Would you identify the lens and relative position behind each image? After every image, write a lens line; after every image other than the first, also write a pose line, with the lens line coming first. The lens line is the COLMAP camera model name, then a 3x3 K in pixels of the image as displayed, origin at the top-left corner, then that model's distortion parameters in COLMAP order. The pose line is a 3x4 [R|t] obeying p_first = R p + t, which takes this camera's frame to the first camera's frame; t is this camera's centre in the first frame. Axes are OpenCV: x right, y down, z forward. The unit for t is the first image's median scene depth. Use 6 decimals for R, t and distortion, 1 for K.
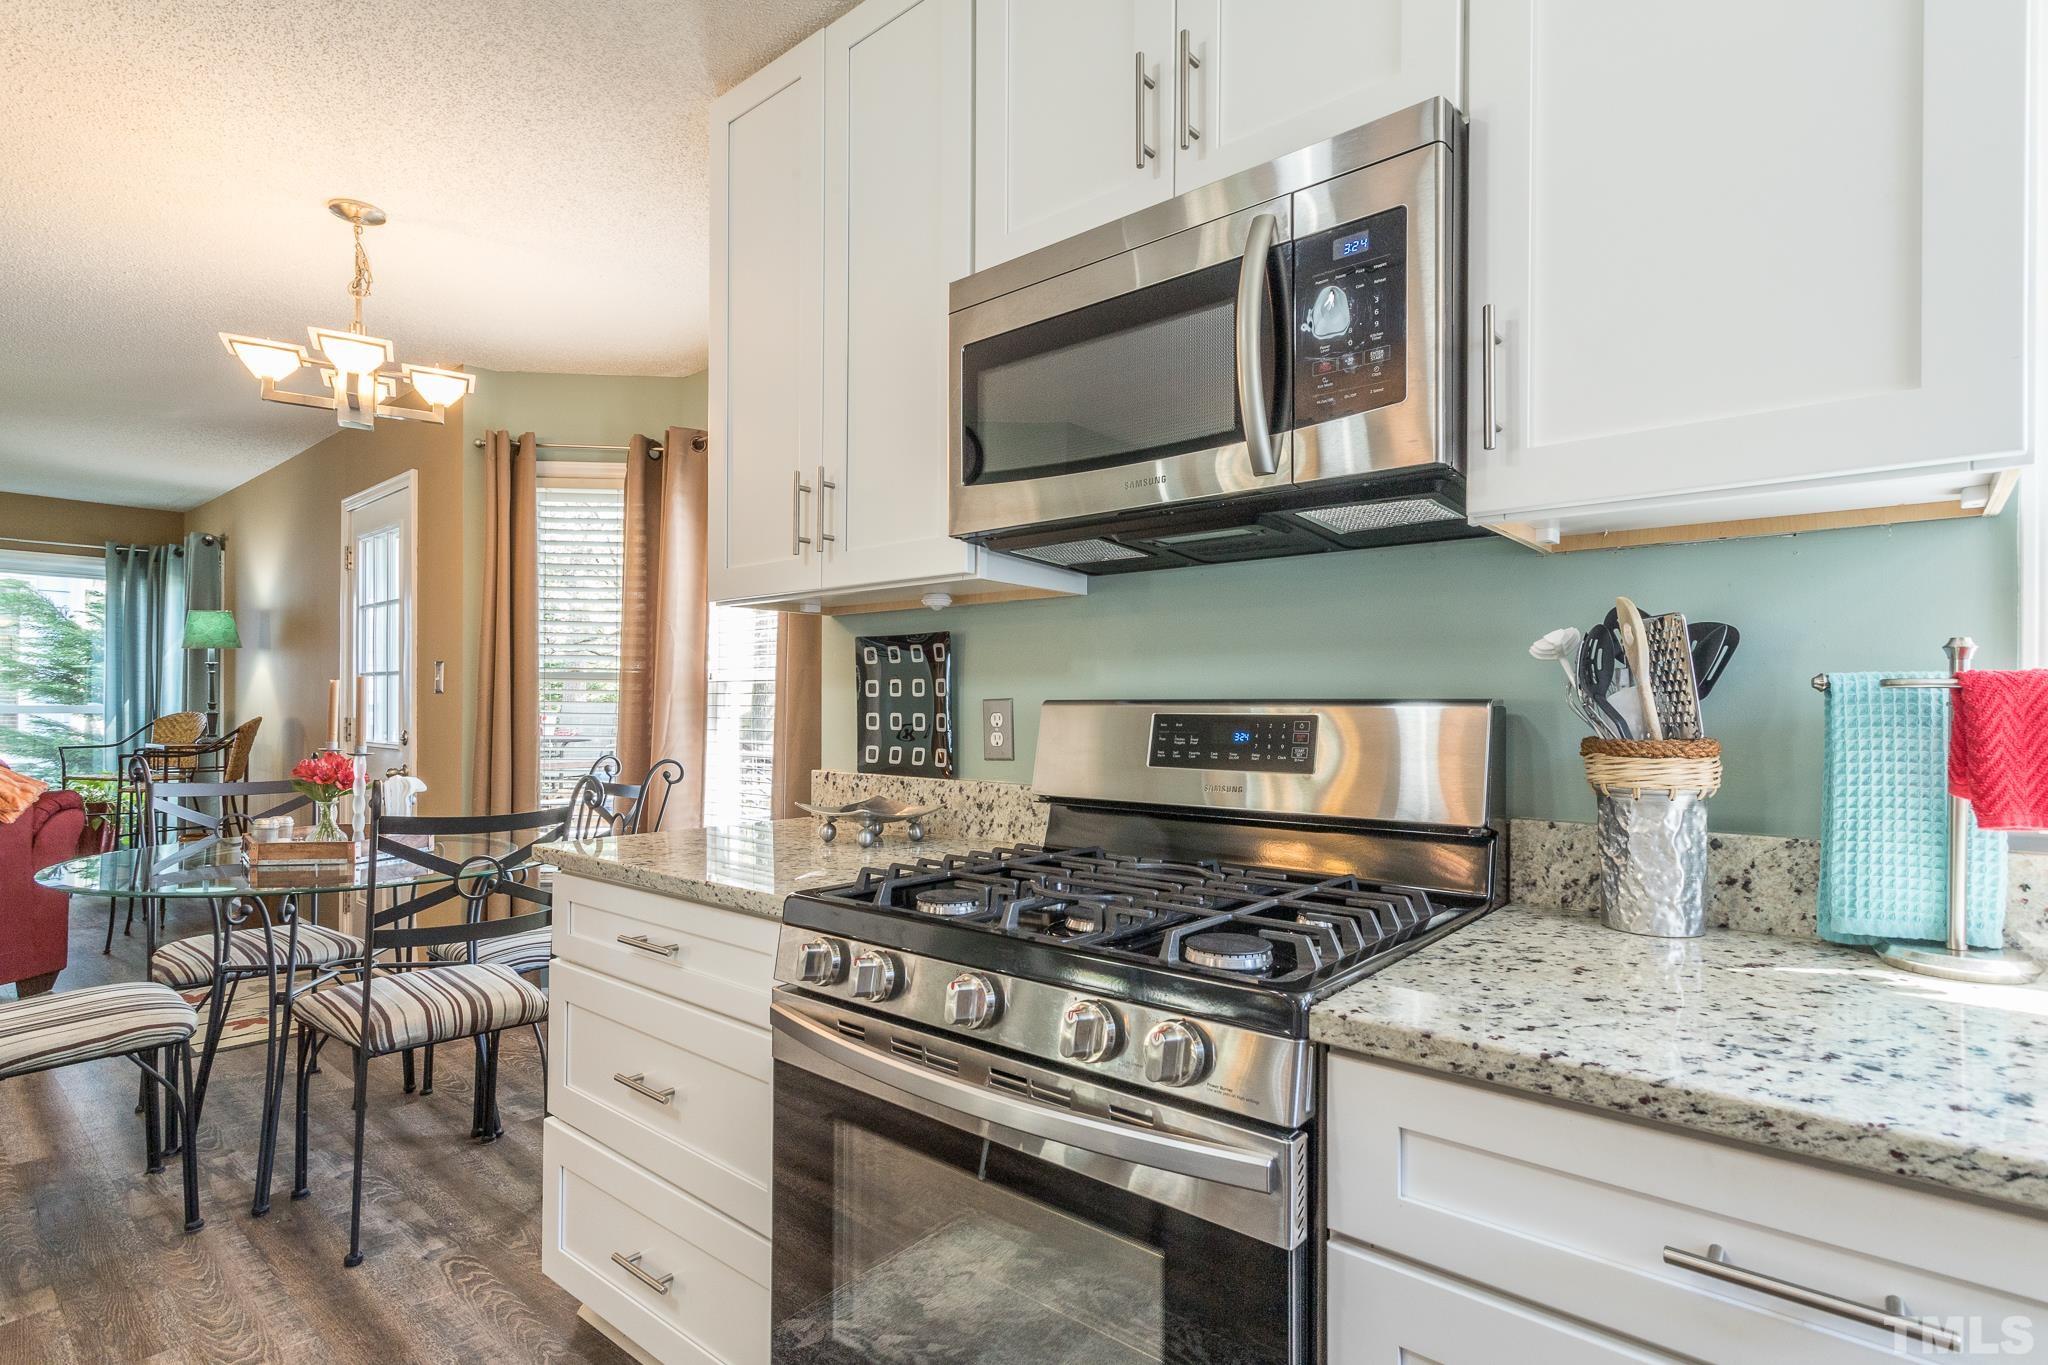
lens RADIAL K [[994.9, 0, 1062.2], [0, 994.9, 706.5], [0, 0, 1]] dist [0.003630, 0.000856]
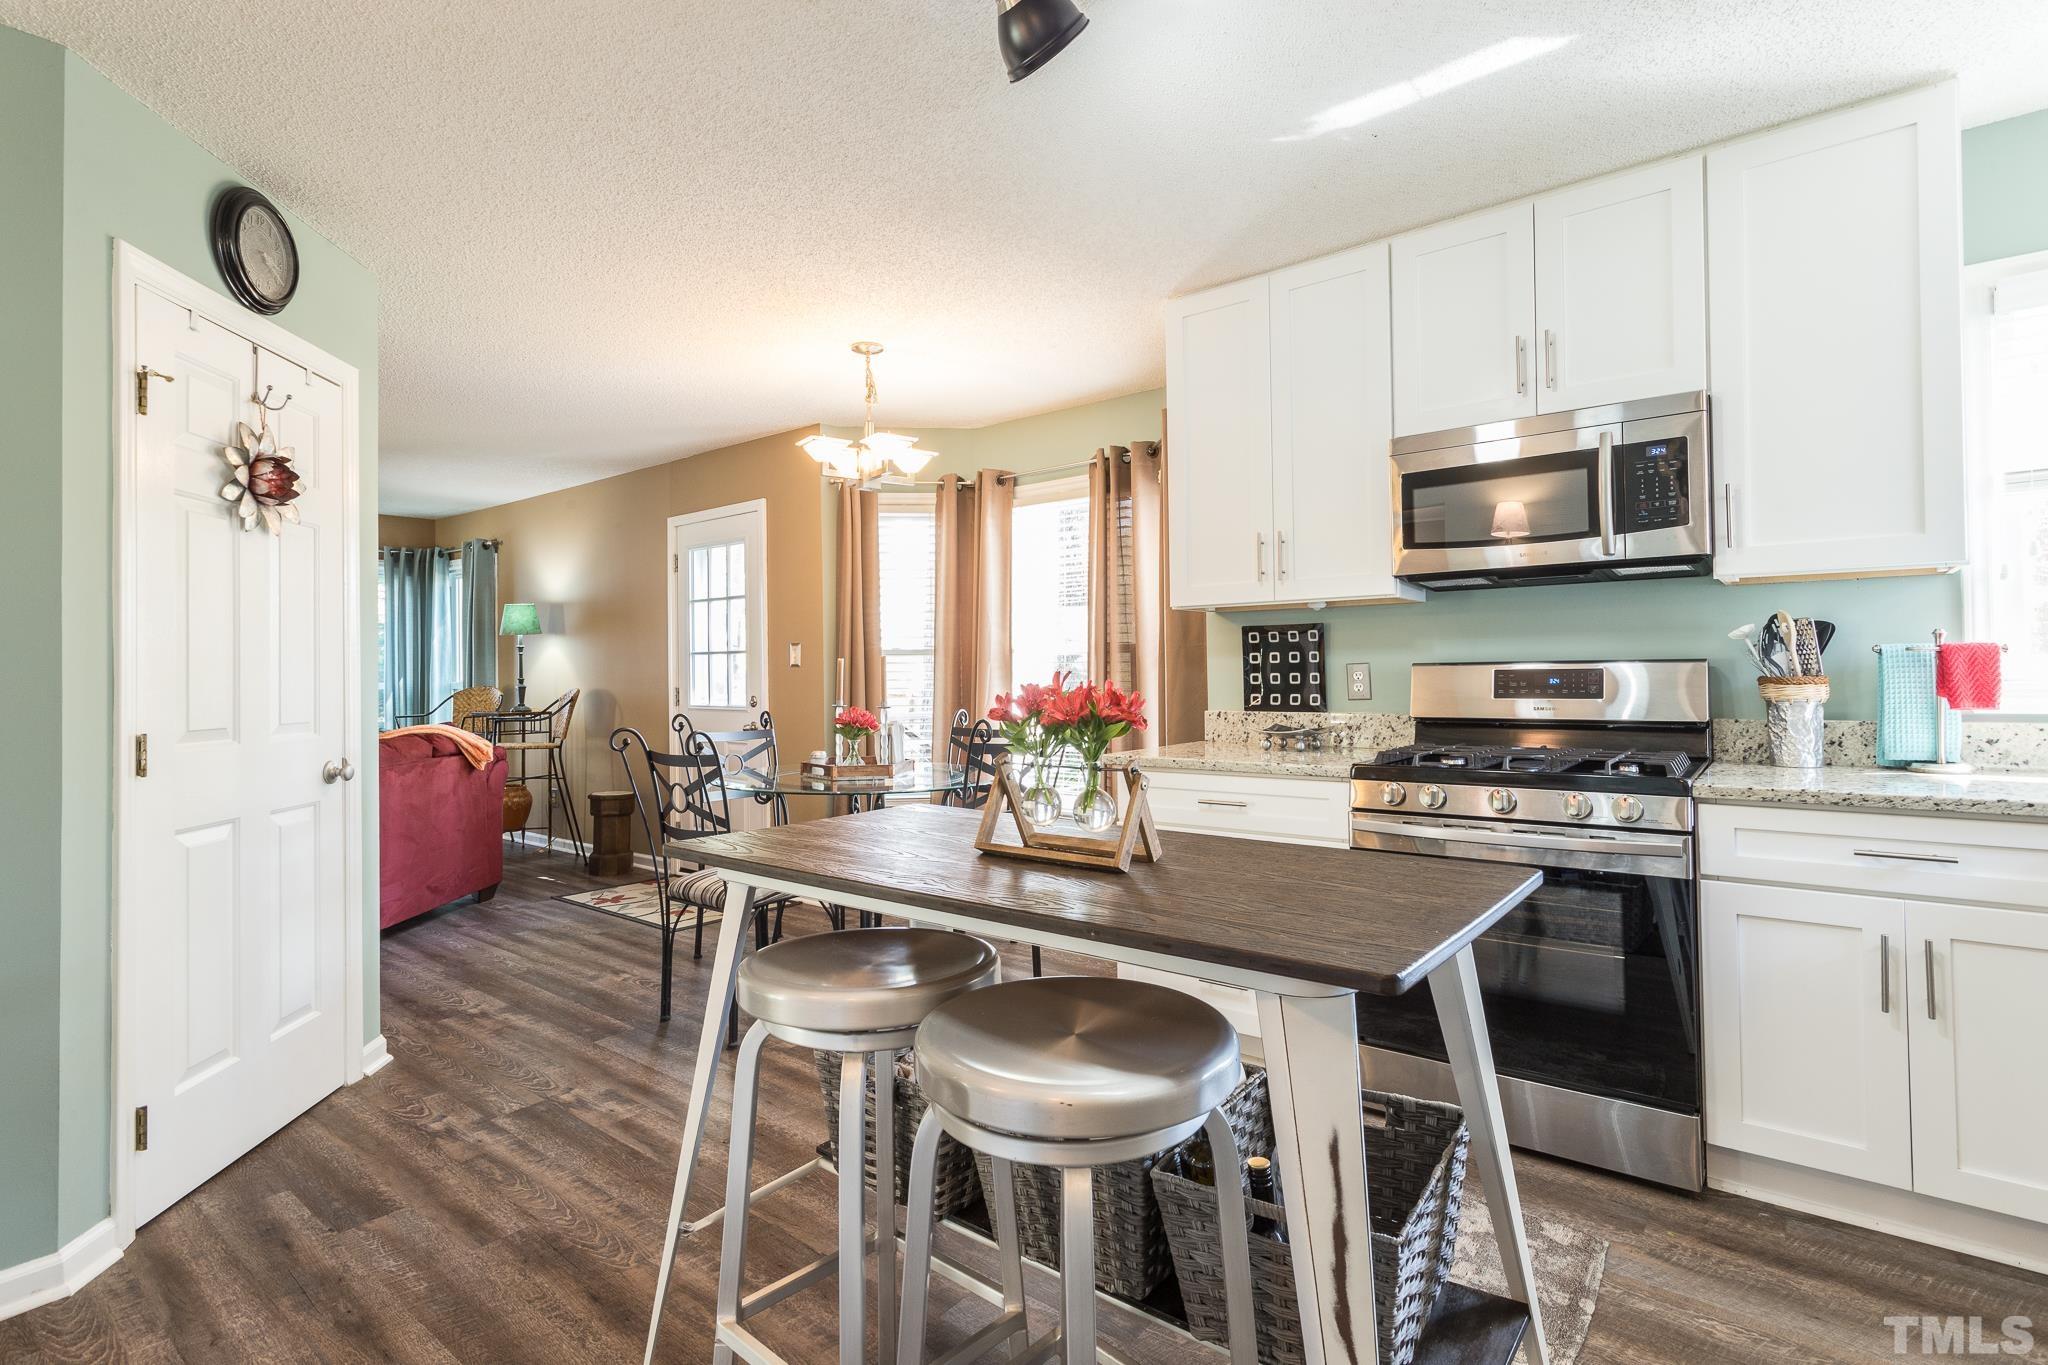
lens RADIAL K [[994.9, 0, 1031.8], [0, 994.9, 662.3], [0, 0, 1]] dist [0.003630, 0.000856]
pose [[0.999598, -0.019173, 0.020900, -1.199054], [0.019323, 0.999789, -0.007011, -0.015073], [-0.020761, 0.007412, 0.999757, -1.214911]]
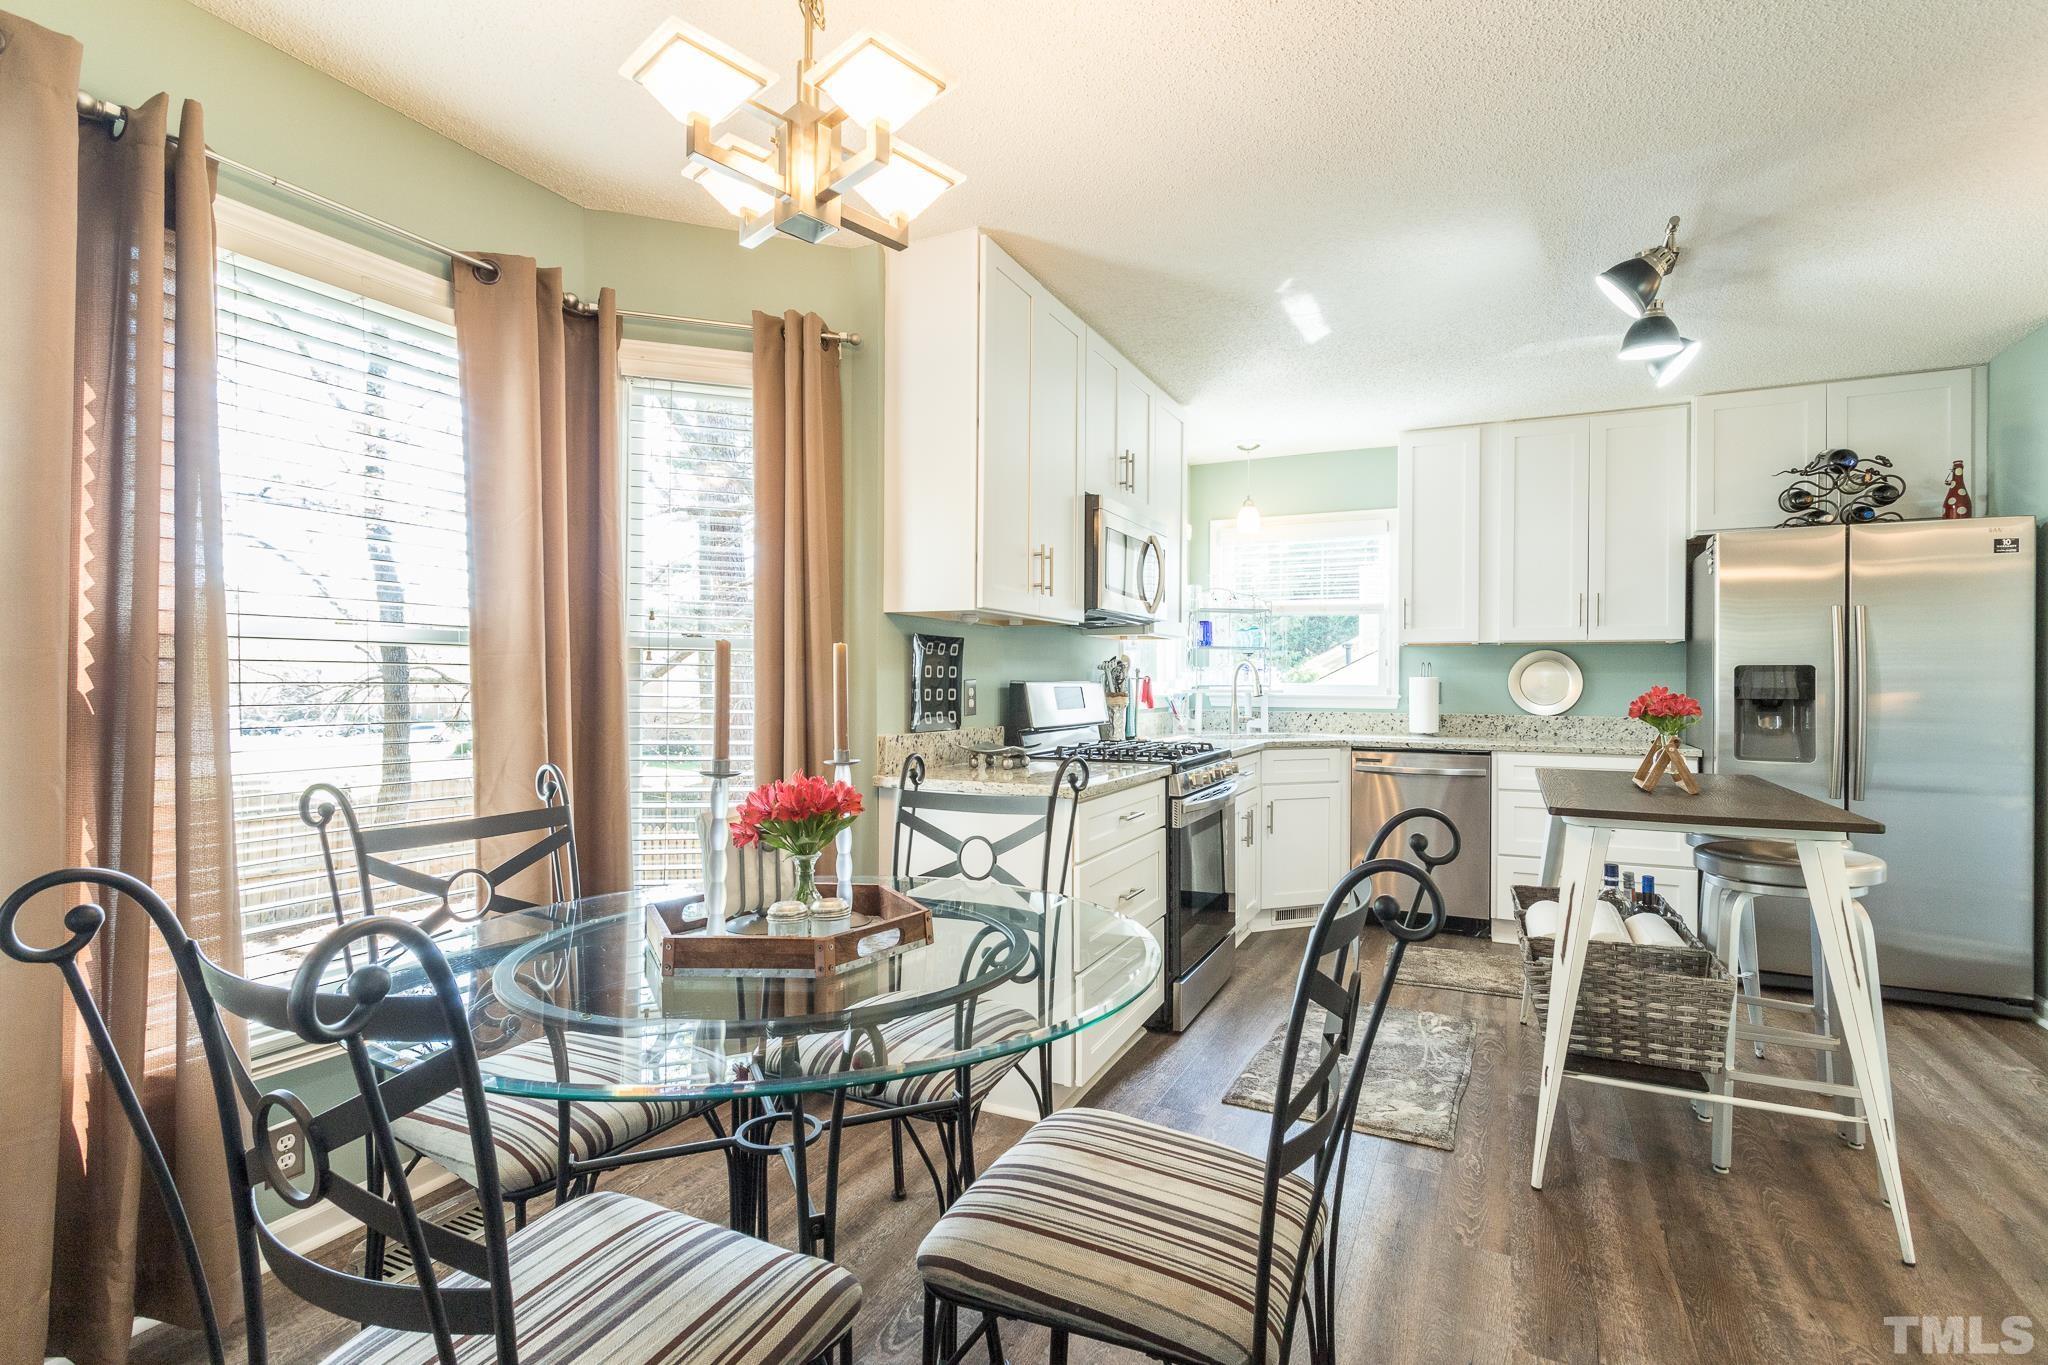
lens RADIAL K [[994.9, 0, 1041.6], [0, 994.9, 679.2], [0, 0, 1]] dist [0.003630, 0.000856]
pose [[-0.265414, -0.002757, 0.964131, -3.200850], [-0.005961, 0.999981, 0.001218, -0.019966], [-0.964116, -0.005424, -0.265426, 2.469919]]
